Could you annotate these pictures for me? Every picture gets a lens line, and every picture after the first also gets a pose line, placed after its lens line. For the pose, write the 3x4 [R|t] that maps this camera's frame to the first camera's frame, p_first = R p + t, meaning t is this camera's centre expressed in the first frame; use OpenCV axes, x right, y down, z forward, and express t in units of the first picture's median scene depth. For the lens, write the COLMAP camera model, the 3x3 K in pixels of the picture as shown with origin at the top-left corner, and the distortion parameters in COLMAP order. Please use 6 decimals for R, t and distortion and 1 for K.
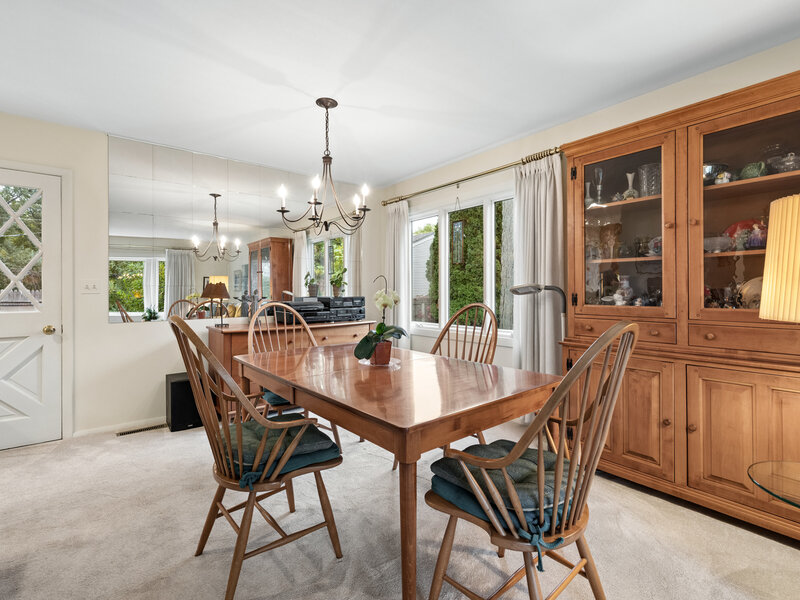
lens RADIAL K [[385.2, 0, 402.5], [0, 385.2, 291.1], [0, 0, 1]] dist [-0.001861, -0.000018]
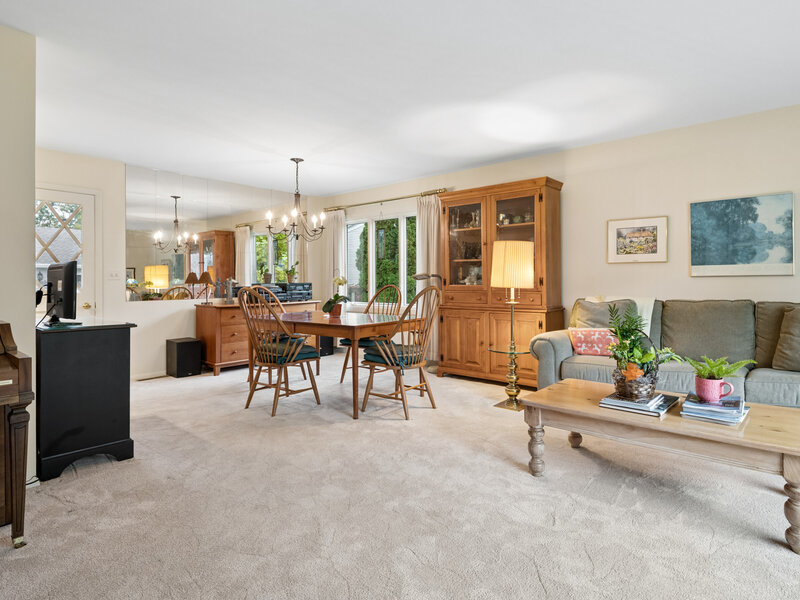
lens RADIAL K [[421.1, 0, 418.6], [0, 421.1, 273.9], [0, 0, 1]] dist [0.002409, -0.000956]
pose [[0.977818, 0.000454, 0.209455, -0.060218], [0.002917, 0.999871, -0.015785, 0.011933], [-0.209436, 0.016045, 0.977691, -0.701203]]
